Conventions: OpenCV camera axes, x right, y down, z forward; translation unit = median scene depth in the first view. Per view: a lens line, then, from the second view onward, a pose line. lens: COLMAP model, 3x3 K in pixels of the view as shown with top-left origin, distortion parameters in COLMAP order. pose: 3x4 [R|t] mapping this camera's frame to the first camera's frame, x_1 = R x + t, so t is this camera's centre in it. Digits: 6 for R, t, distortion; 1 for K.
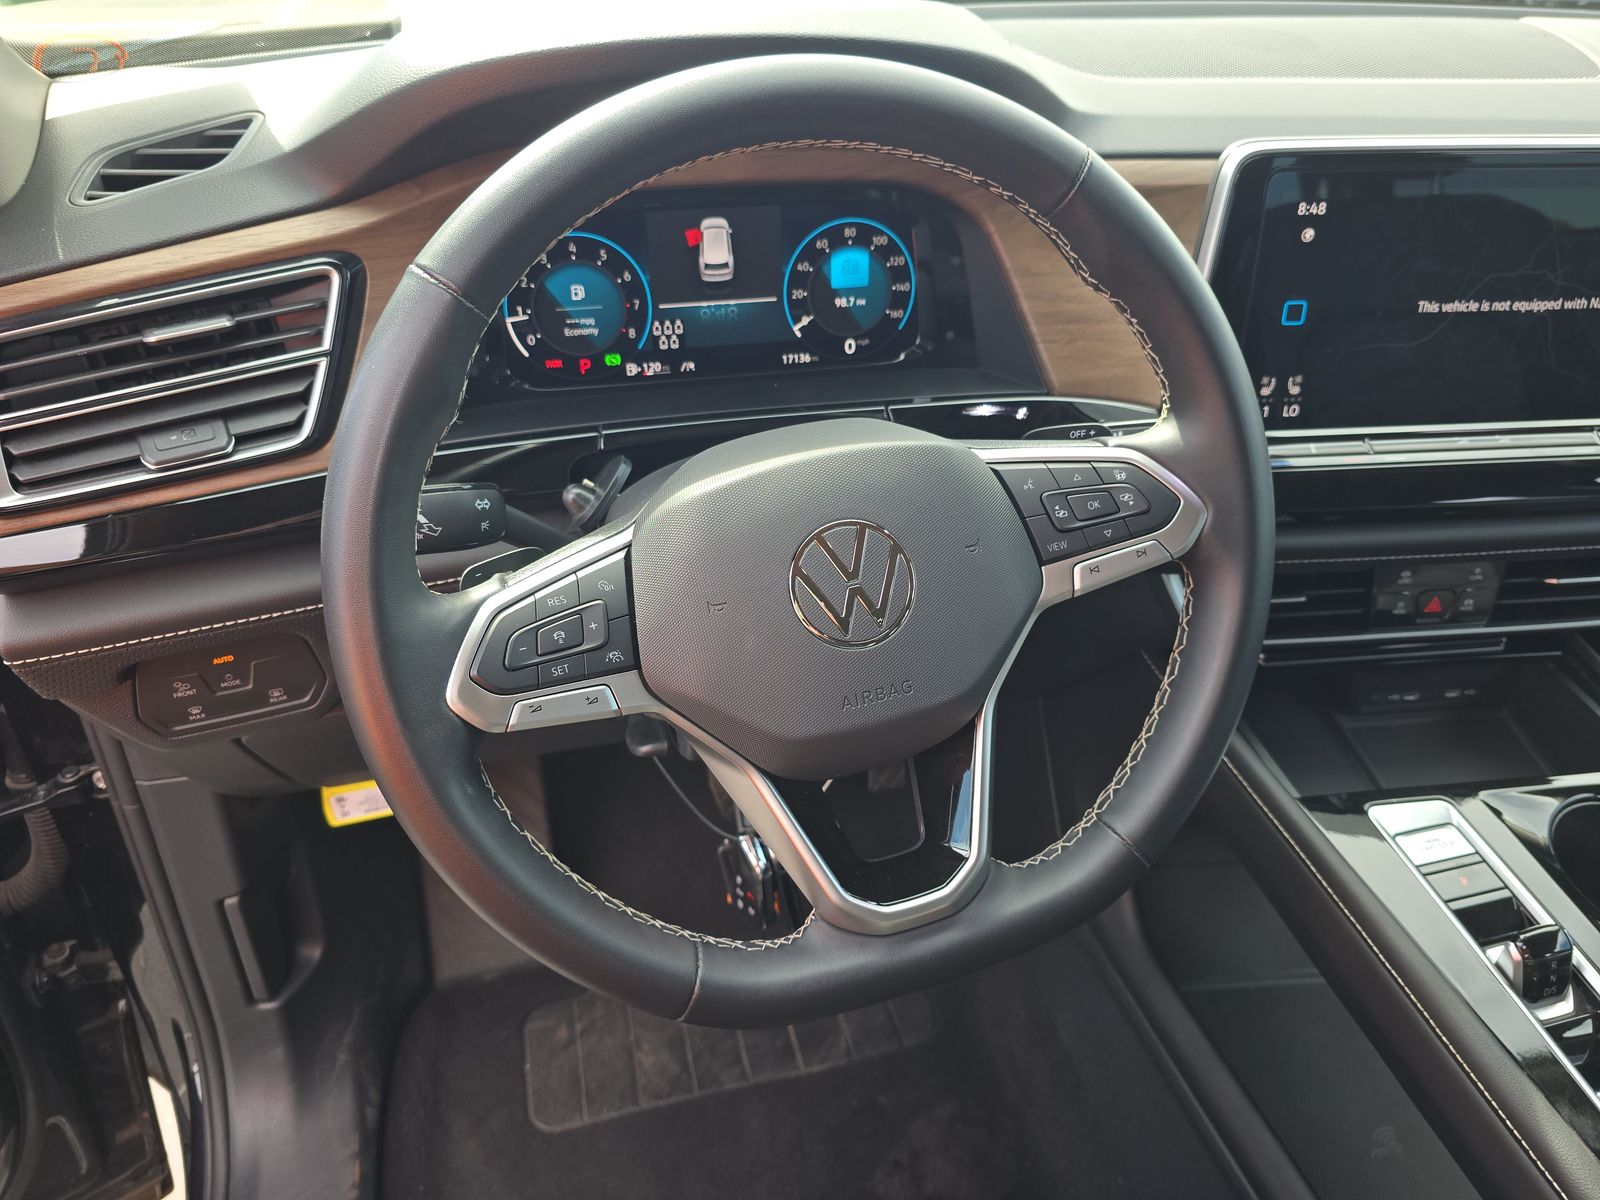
lens RADIAL K [[1078.8, 0, 800.0], [0, 1078.8, 600.0], [0, 0, 1]] dist [0.040754, -0.037952]
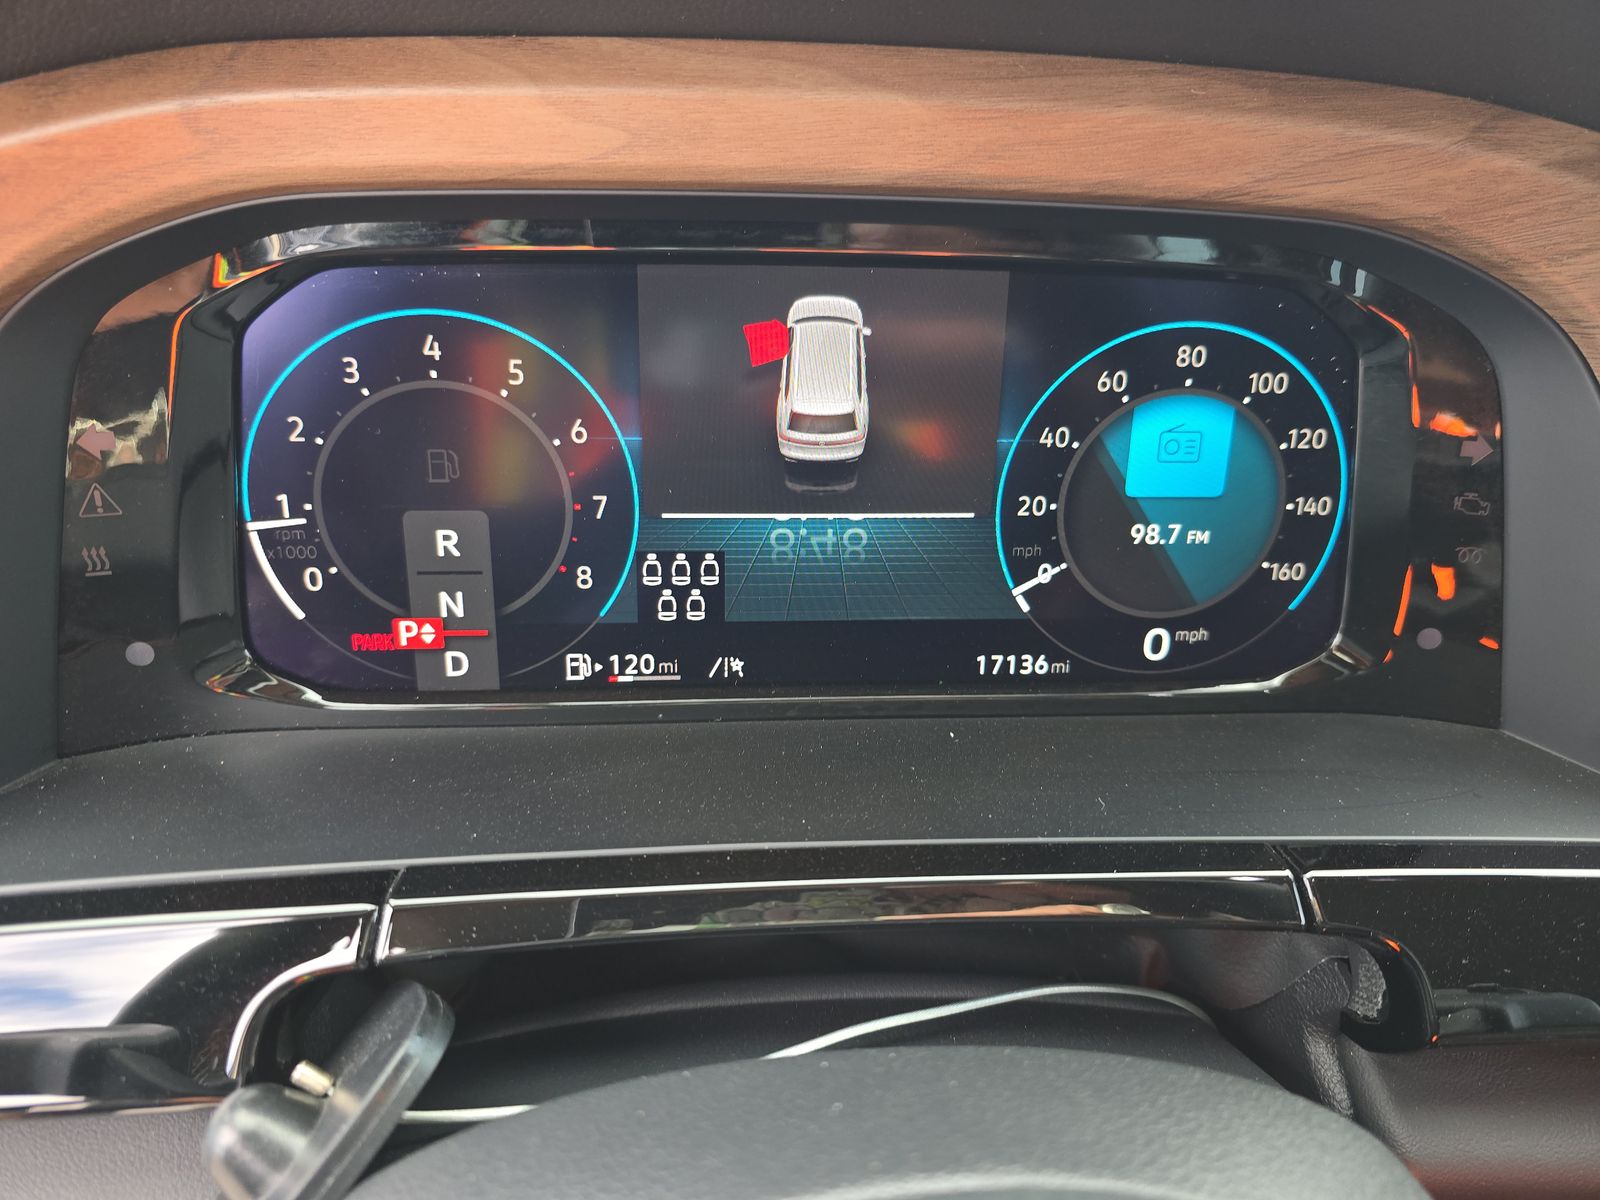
lens RADIAL K [[1078.8, 0, 800.0], [0, 1078.8, 600.0], [0, 0, 1]] dist [0.040754, -0.037952]
pose [[0.985800, 0.085009, -0.144815, -0.025114], [-0.105350, 0.984653, -0.139142, -0.192656], [0.130764, 0.152423, 0.979626, 0.635168]]
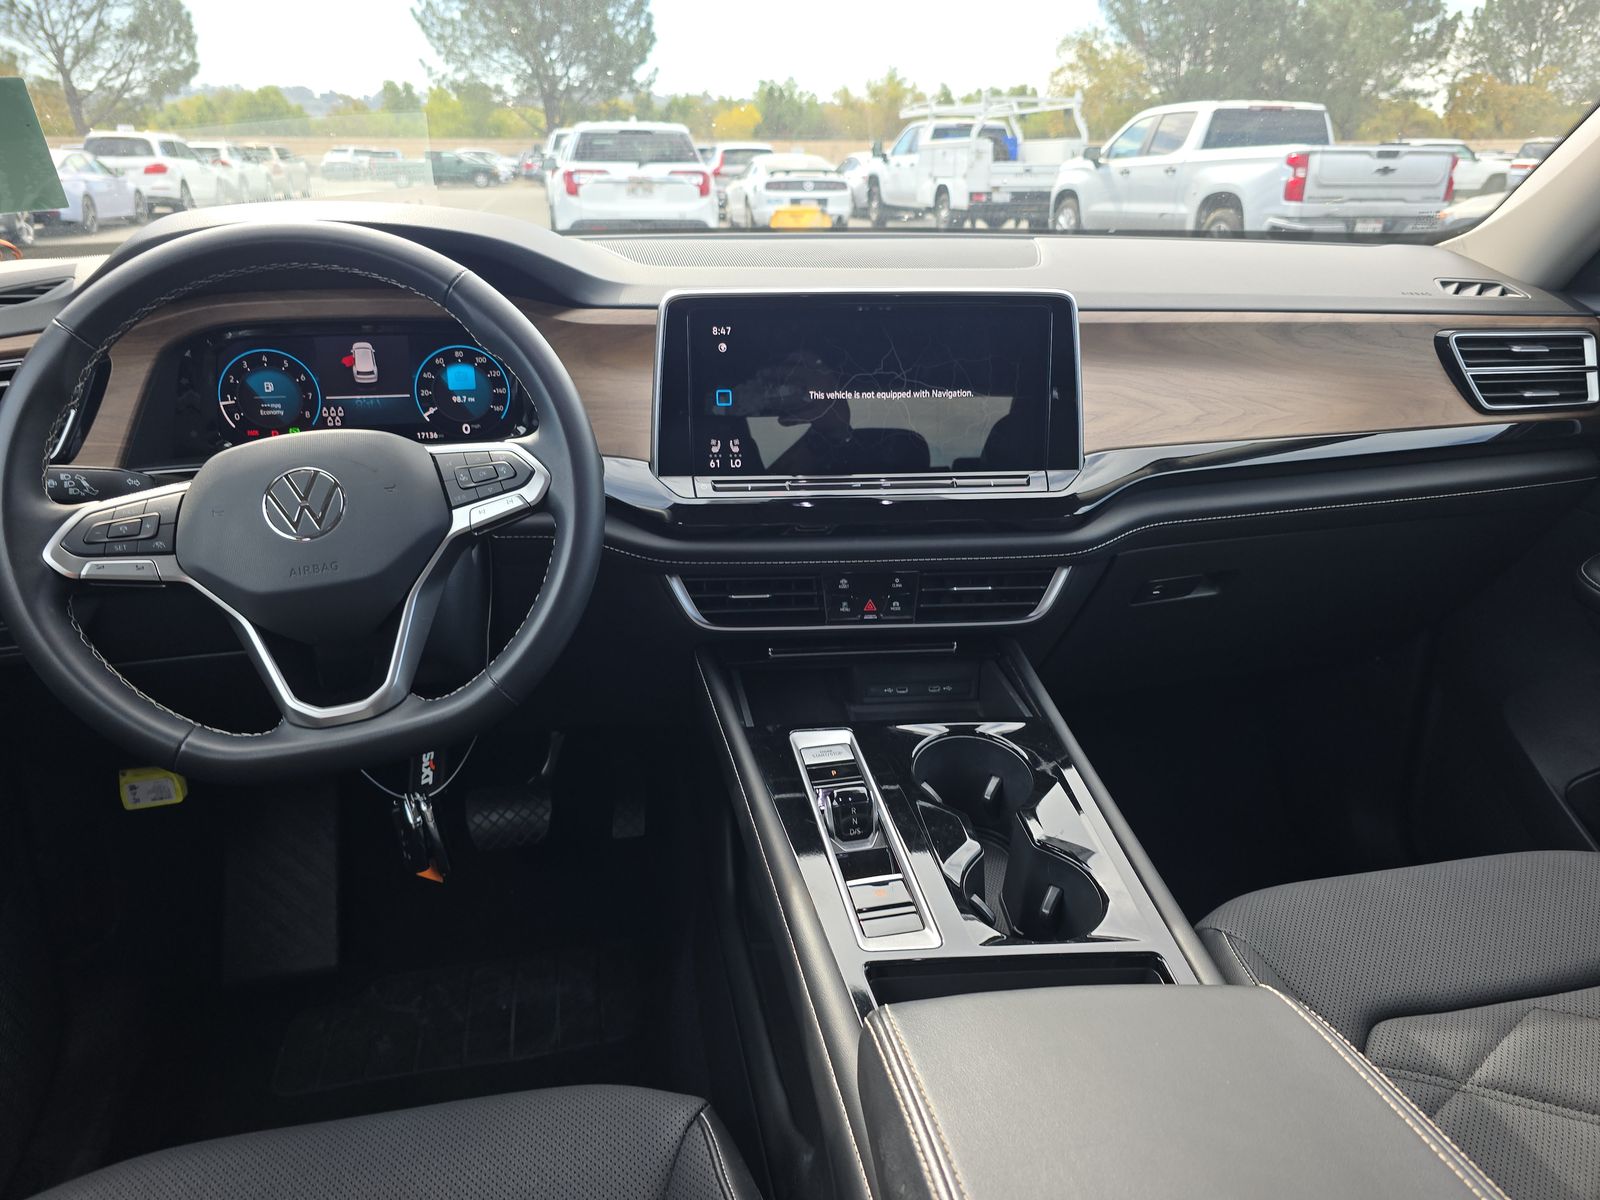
lens RADIAL K [[1062.1, 0, 800.0], [0, 1062.1, 600.0], [0, 0, 1]] dist [0.041208, -0.046420]
pose [[0.999124, 0.002530, -0.041761, 0.594788], [-0.011619, 0.975684, -0.218874, 0.325975], [0.040192, 0.219168, 0.974859, -0.377212]]
